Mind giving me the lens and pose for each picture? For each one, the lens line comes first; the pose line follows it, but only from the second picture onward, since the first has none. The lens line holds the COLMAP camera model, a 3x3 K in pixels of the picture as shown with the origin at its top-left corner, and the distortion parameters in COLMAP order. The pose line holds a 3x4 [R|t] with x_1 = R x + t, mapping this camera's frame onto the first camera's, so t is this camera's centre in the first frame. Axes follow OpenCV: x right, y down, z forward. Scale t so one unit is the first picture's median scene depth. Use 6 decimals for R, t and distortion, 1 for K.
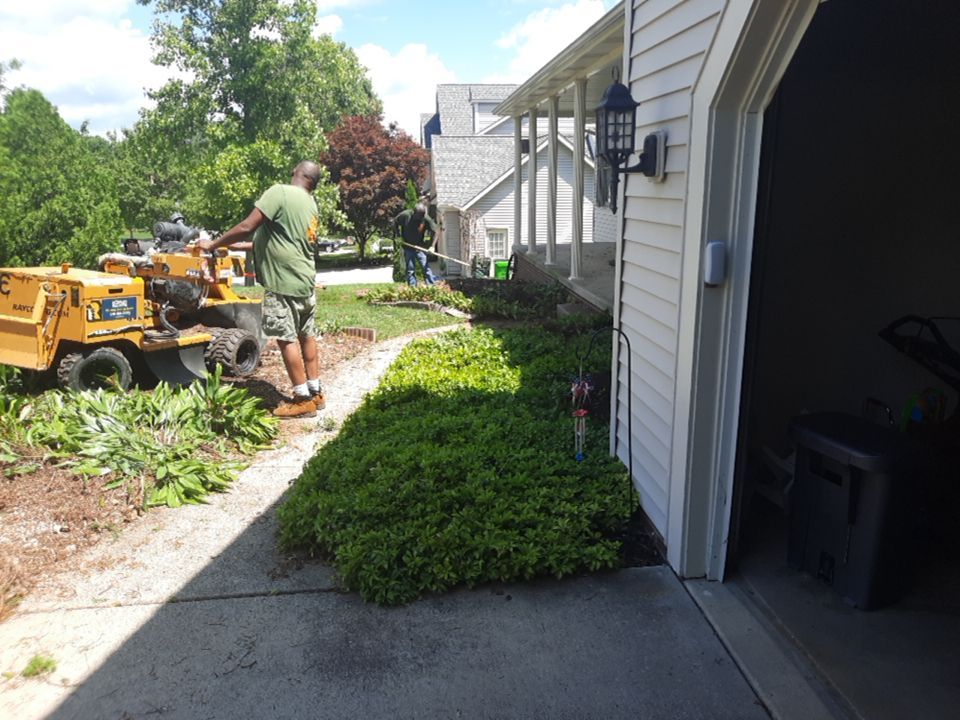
lens RADIAL K [[708.3, 0, 482.7], [0, 708.3, 363.2], [0, 0, 1]] dist [0.048464, -0.034708]
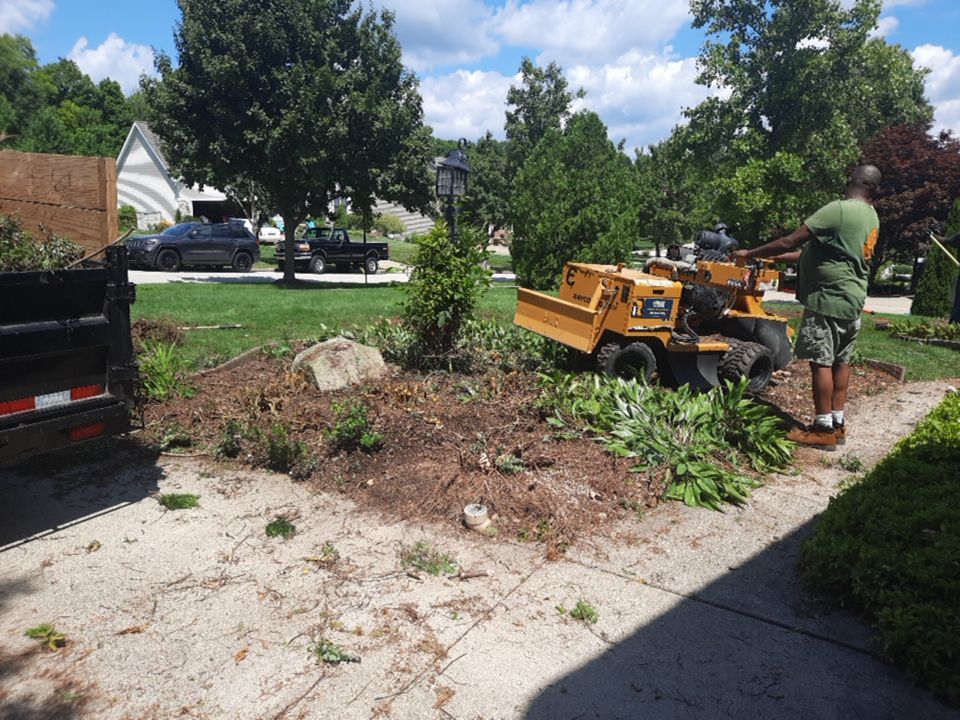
lens RADIAL K [[709.6, 0, 477.8], [0, 709.6, 362.3], [0, 0, 1]] dist [0.032369, -0.014151]
pose [[0.789546, 0.169066, -0.589945, -0.078243], [-0.180936, 0.982703, 0.039468, 0.010156], [0.586413, 0.075580, 0.806479, -0.016344]]
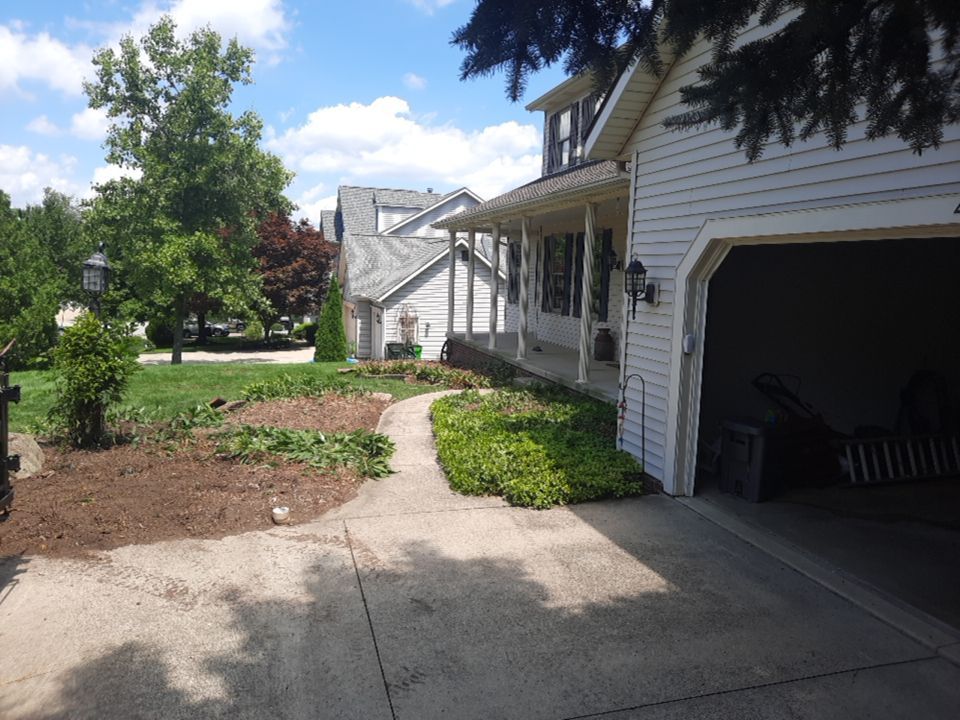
lens RADIAL K [[708.3, 0, 482.7], [0, 708.3, 363.2], [0, 0, 1]] dist [0.048464, -0.034708]
pose [[0.982220, 0.016473, 0.187008, -0.336664], [0.006580, 0.992510, -0.121983, 0.087052], [-0.187617, 0.121045, 0.974755, -0.486472]]
